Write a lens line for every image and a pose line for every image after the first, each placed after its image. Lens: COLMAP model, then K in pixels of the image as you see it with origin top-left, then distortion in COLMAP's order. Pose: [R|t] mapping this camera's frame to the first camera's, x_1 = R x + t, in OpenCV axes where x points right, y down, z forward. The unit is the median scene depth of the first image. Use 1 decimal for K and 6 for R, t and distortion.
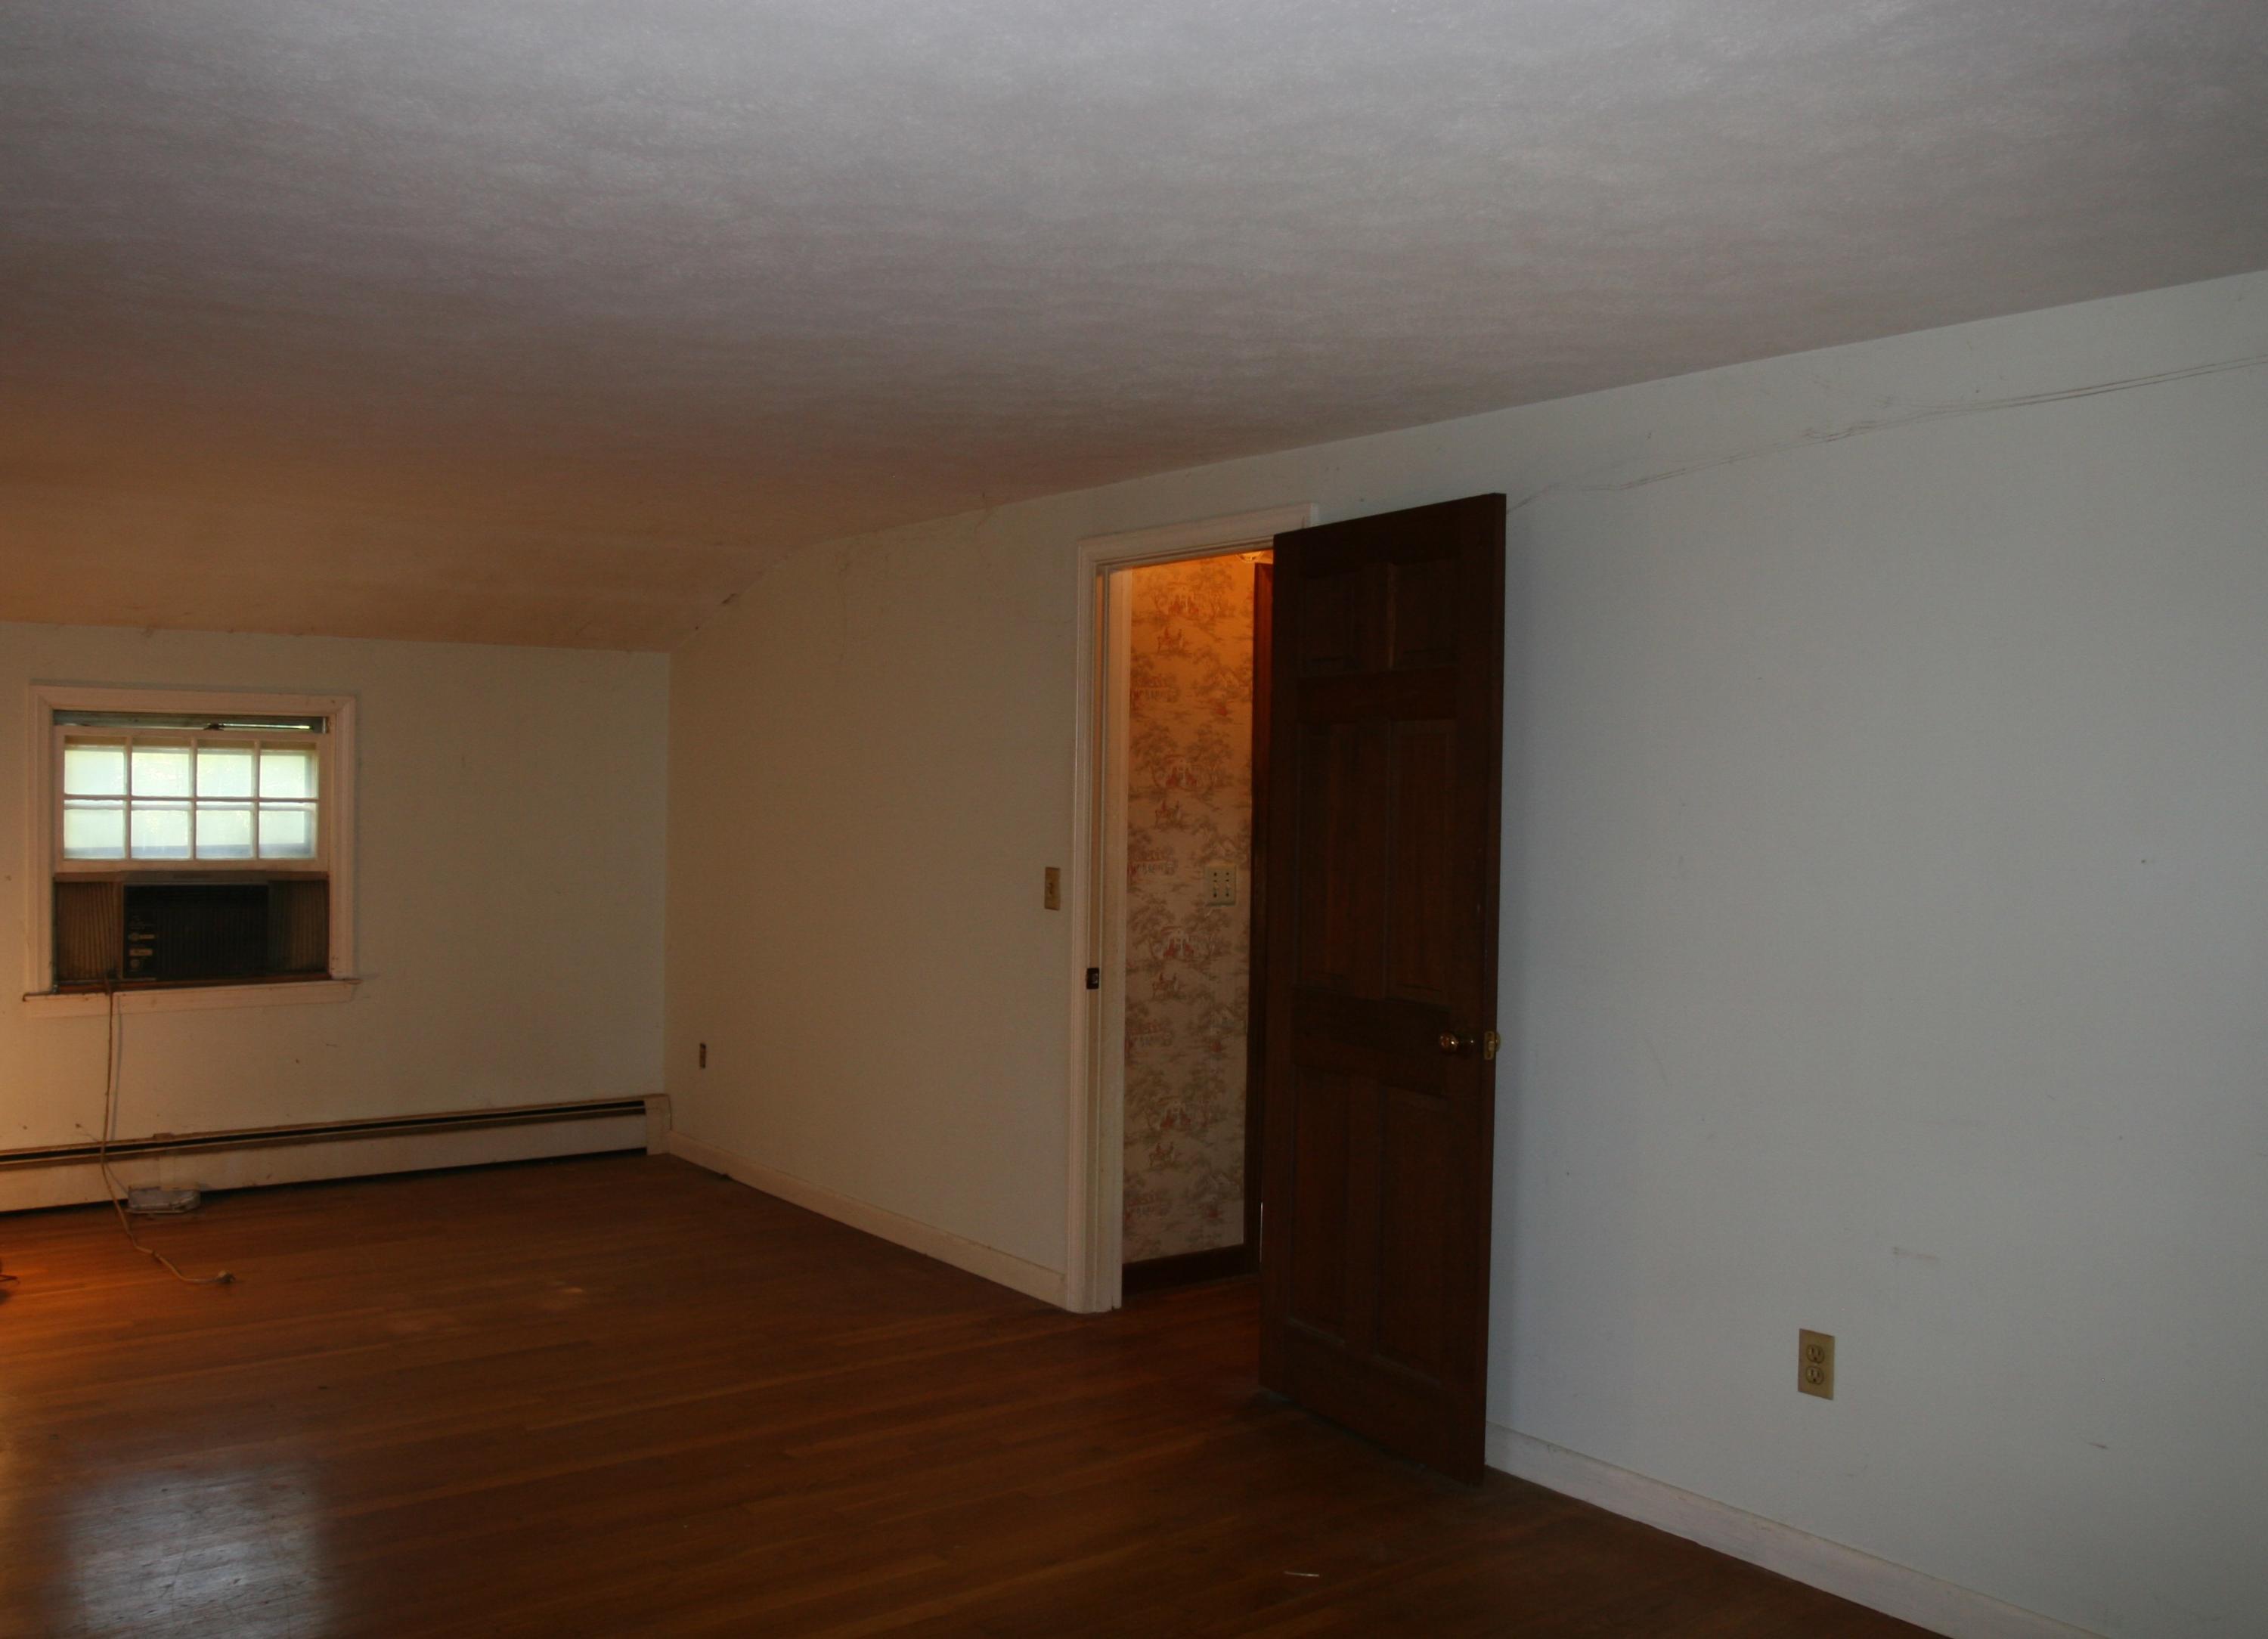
lens RADIAL K [[2012.1, 0, 1134.0], [0, 2012.1, 819.5], [0, 0, 1]] dist [-0.004512, 0.000100]
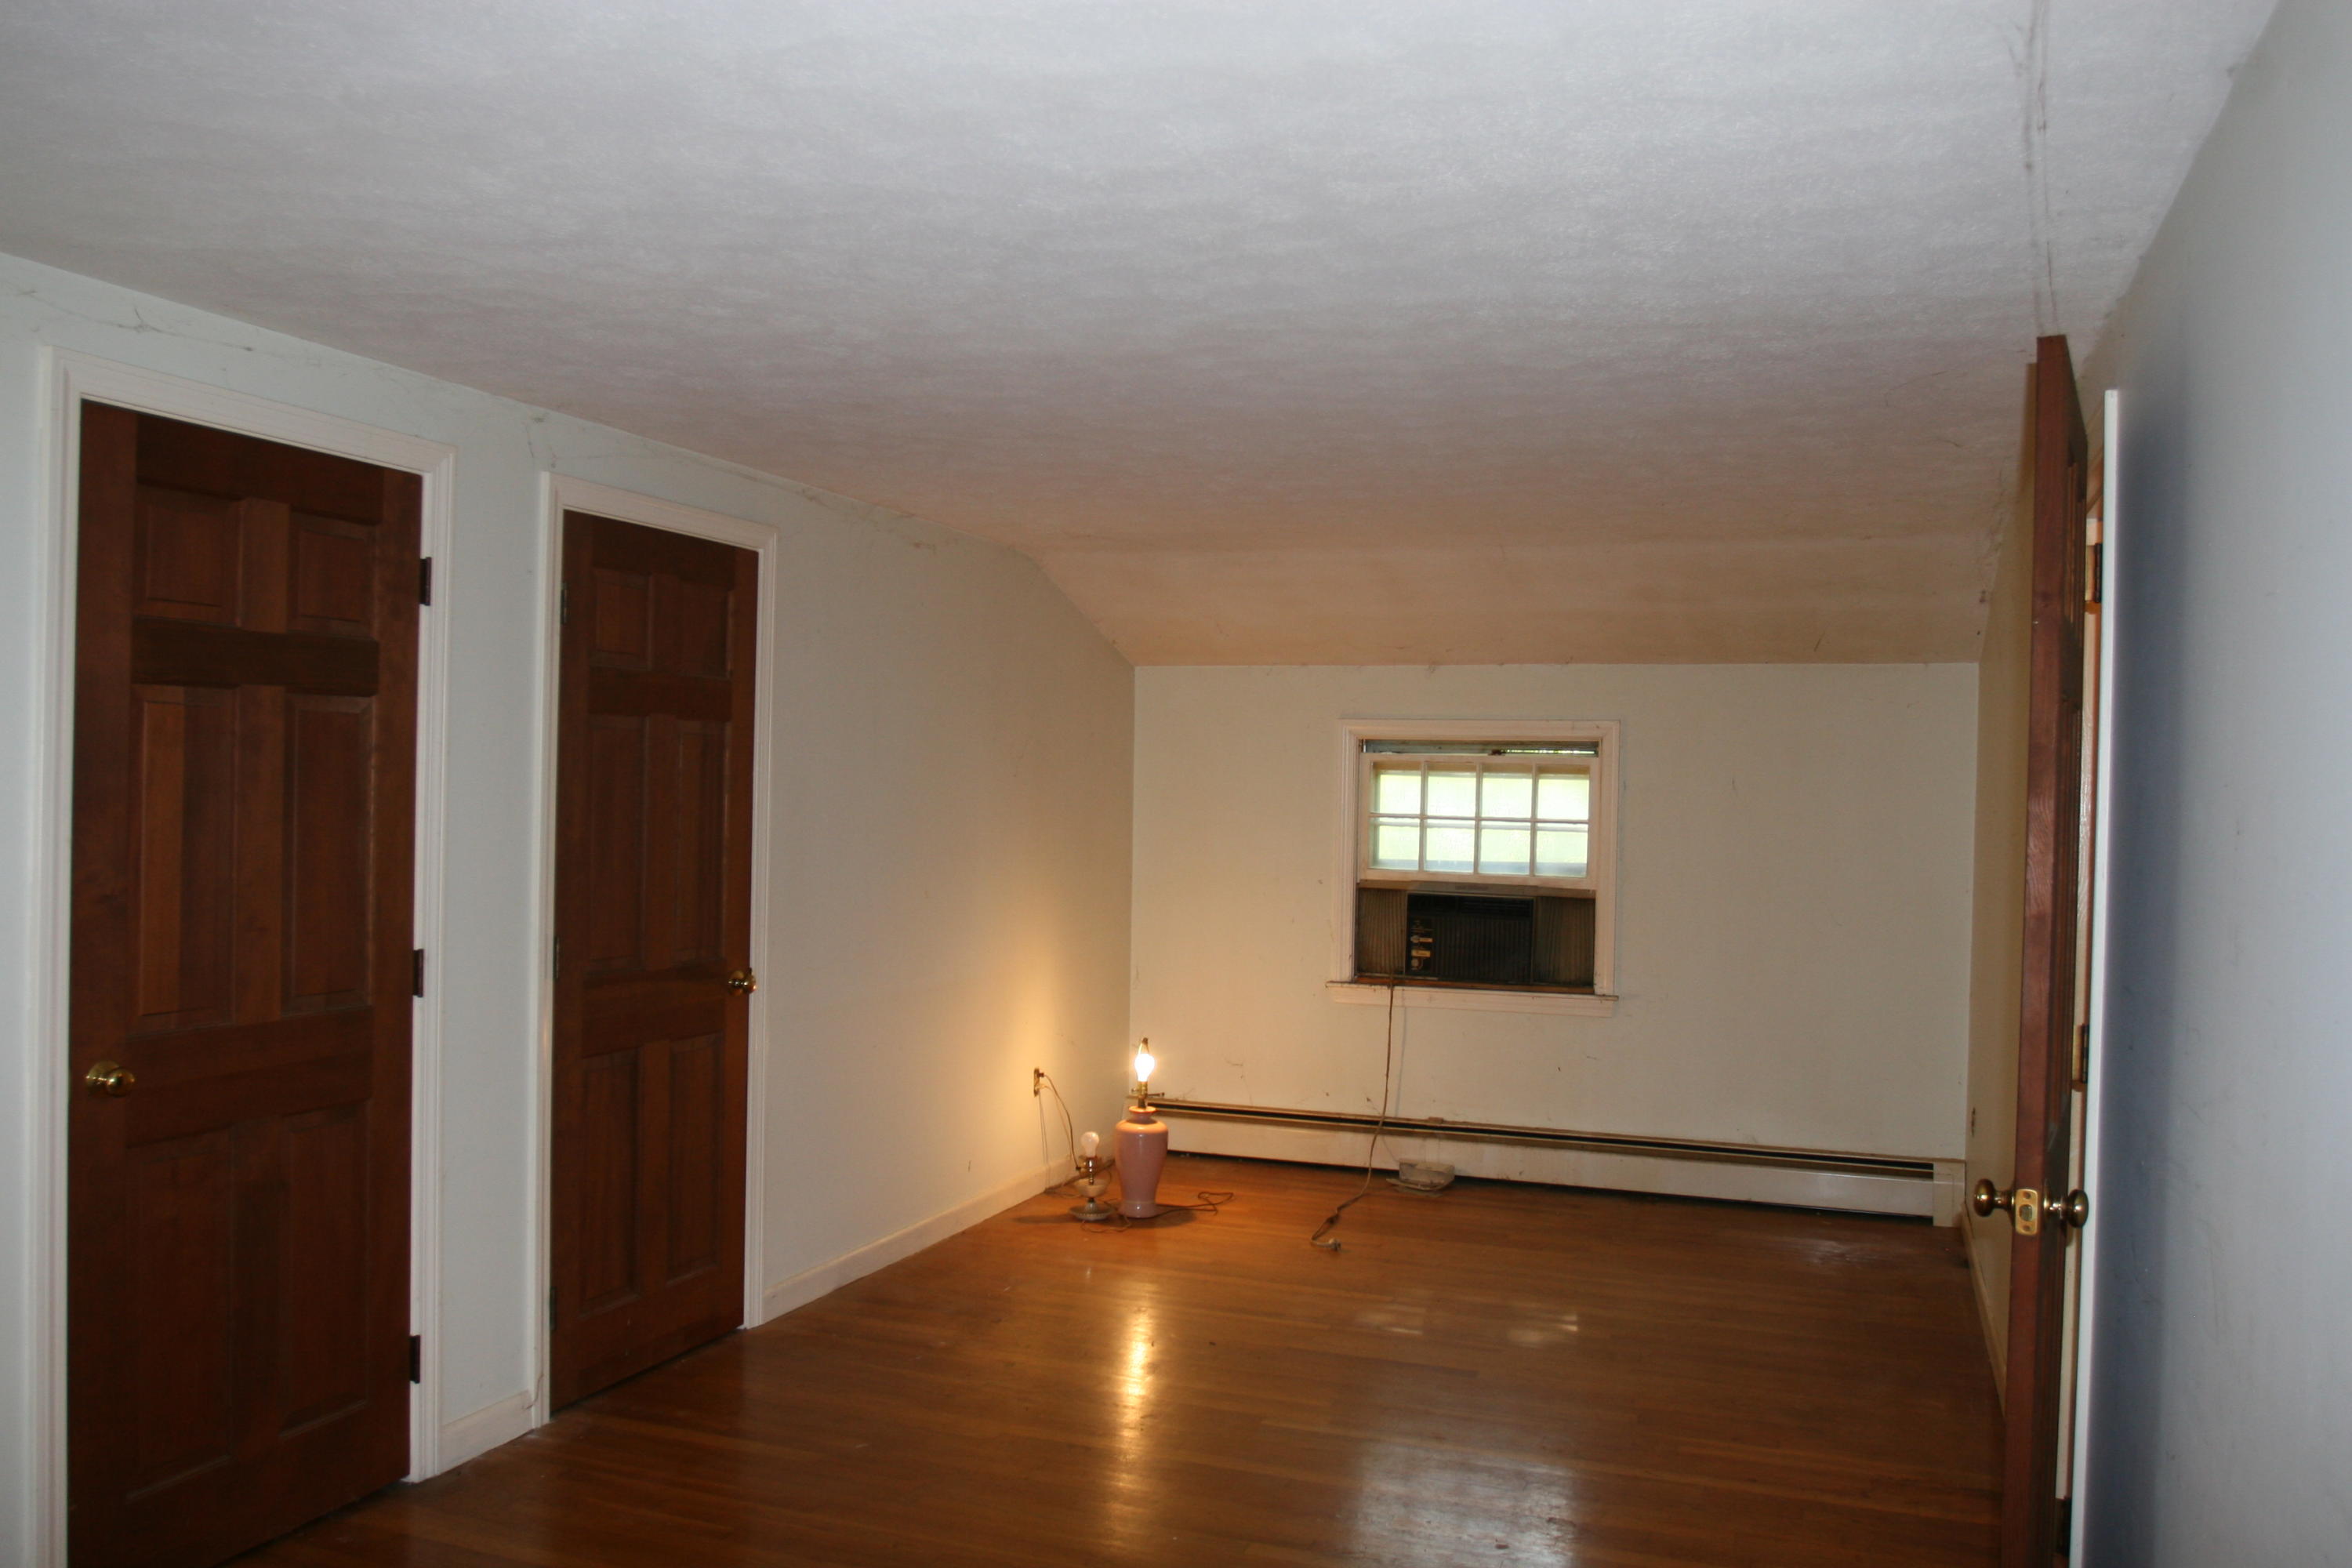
lens RADIAL K [[1969.5, 0, 1176.0], [0, 1969.5, 784.0], [0, 0, 1]] dist [-0.005230, -0.005258]
pose [[0.554748, -0.007108, -0.831988, 0.343898], [-0.026778, 0.999293, -0.026393, 0.003863], [0.831587, 0.036921, 0.554165, 0.266623]]
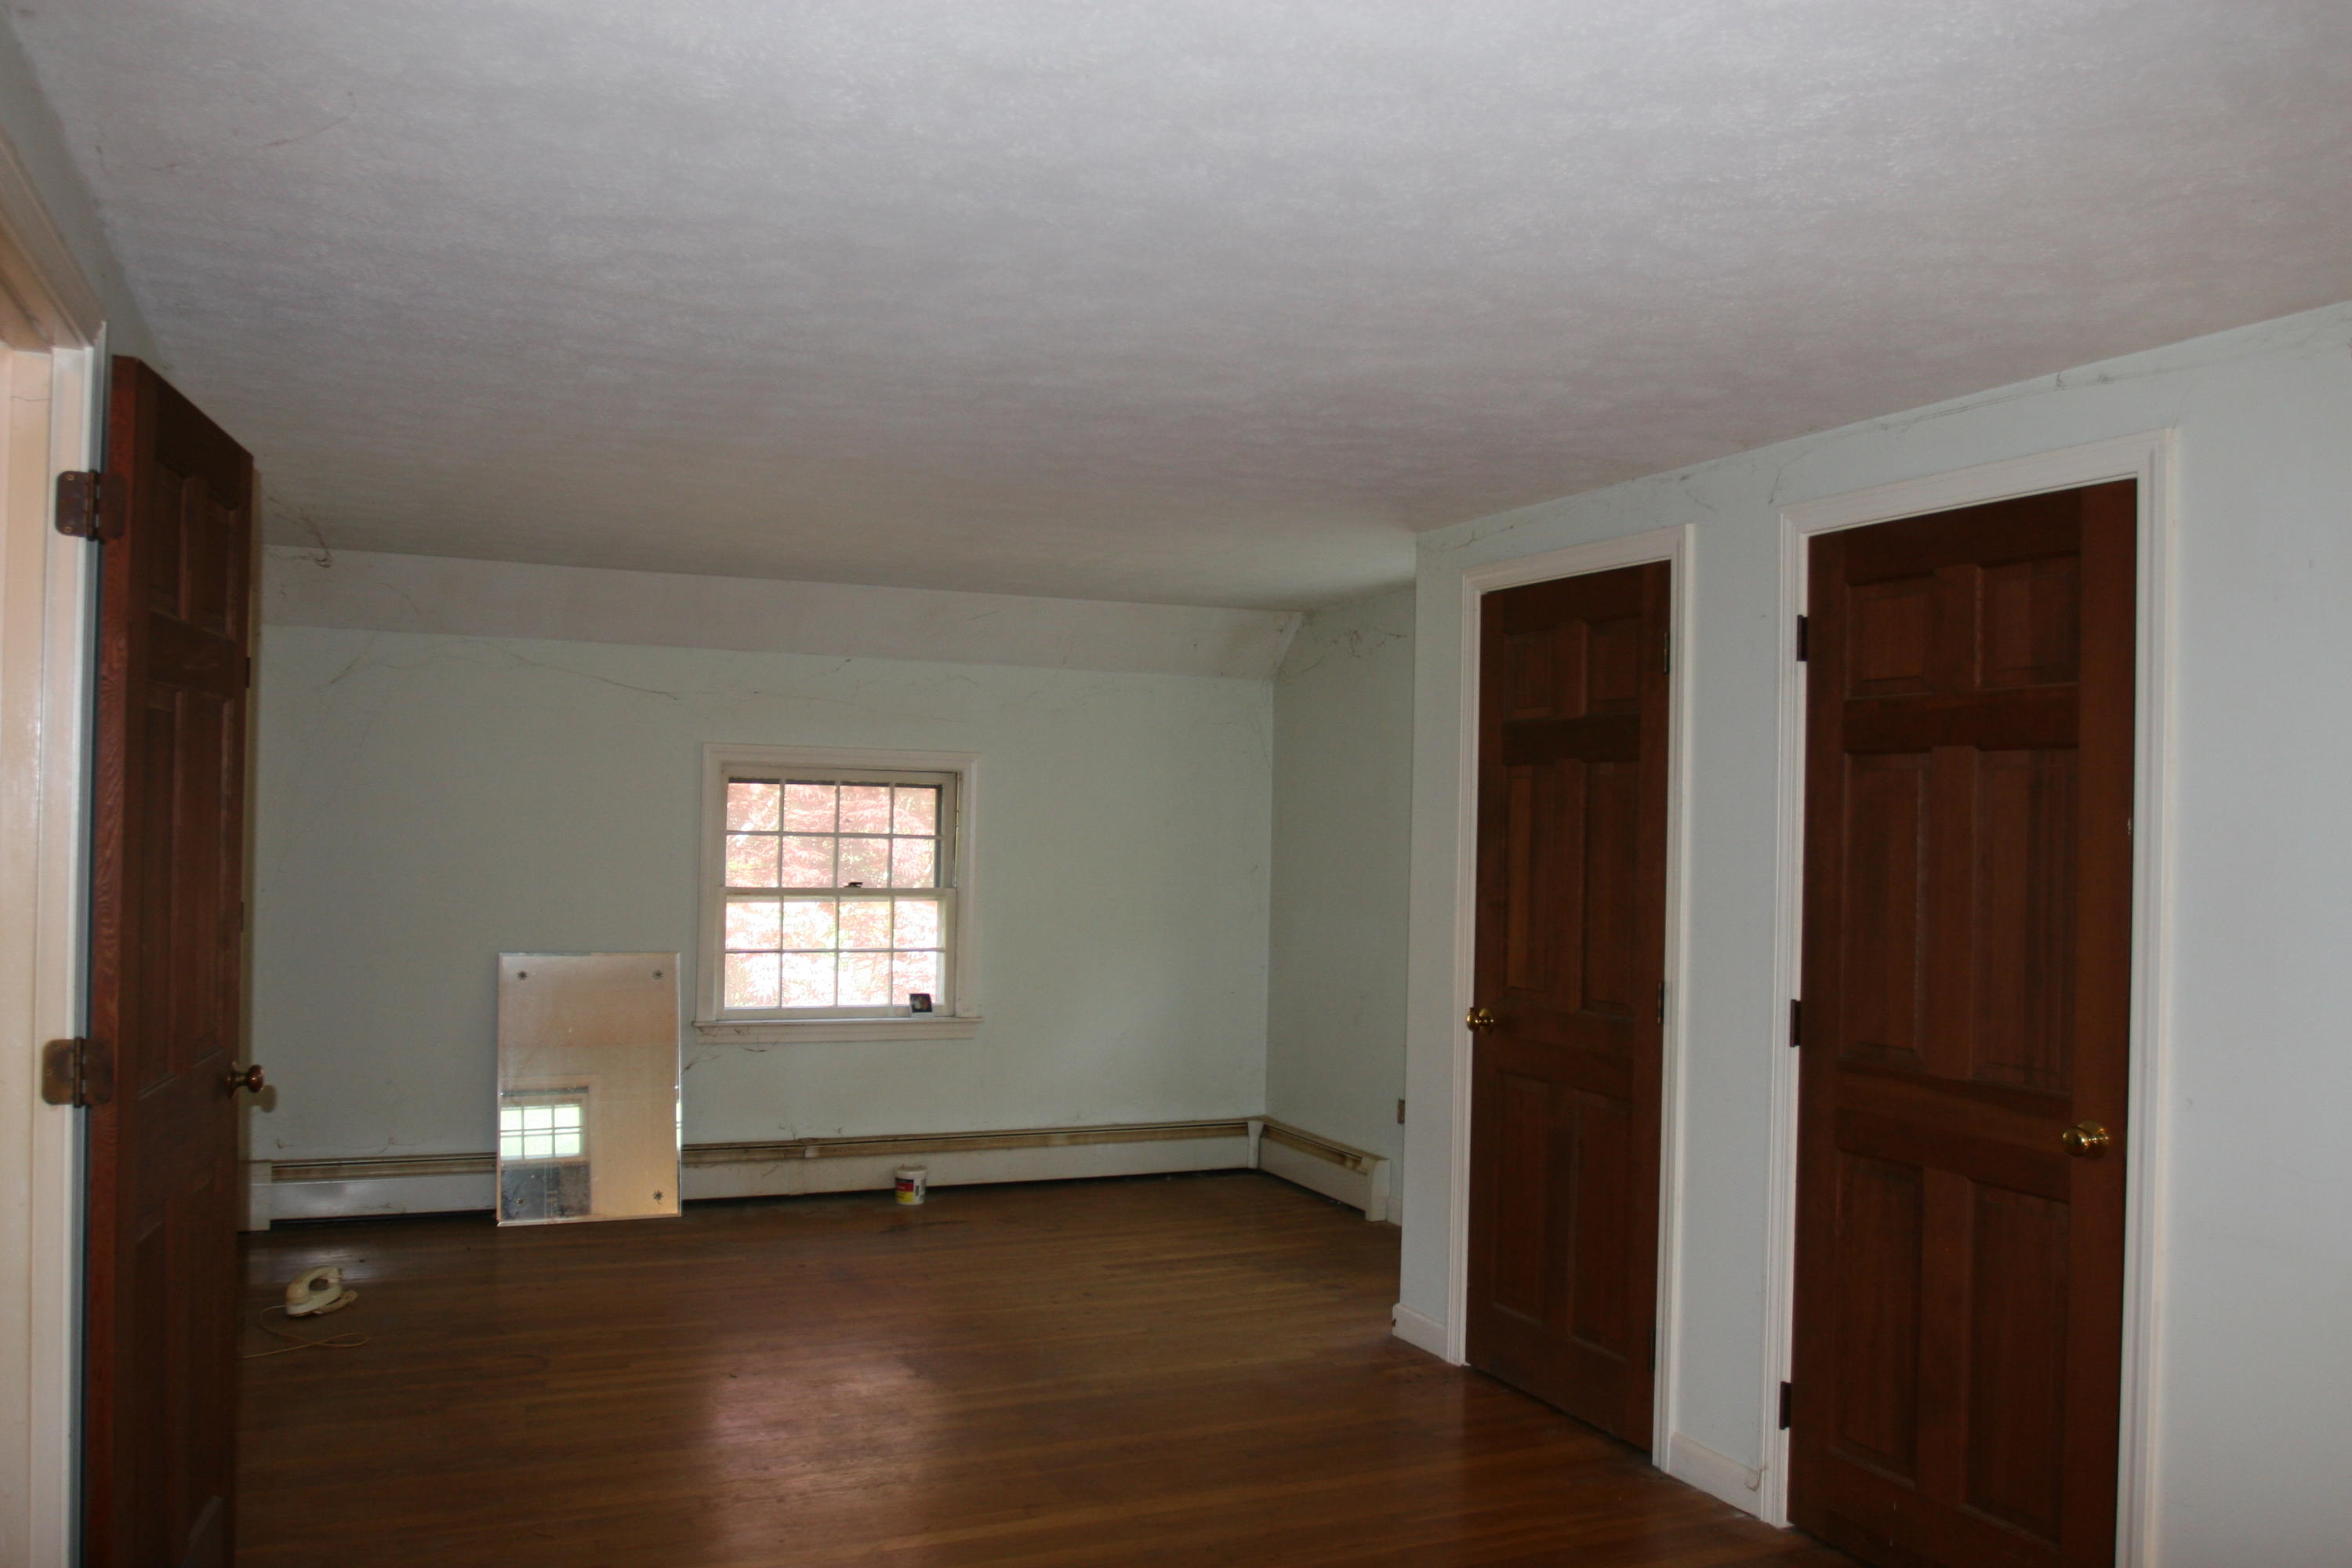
lens RADIAL K [[1969.5, 0, 1176.0], [0, 1969.5, 784.0], [0, 0, 1]] dist [-0.005230, -0.005258]
pose [[-0.971034, -0.033030, 0.236648, -0.997516], [-0.032389, 0.999454, 0.006595, -0.051203], [-0.236737, -0.001261, -0.971573, 2.062378]]
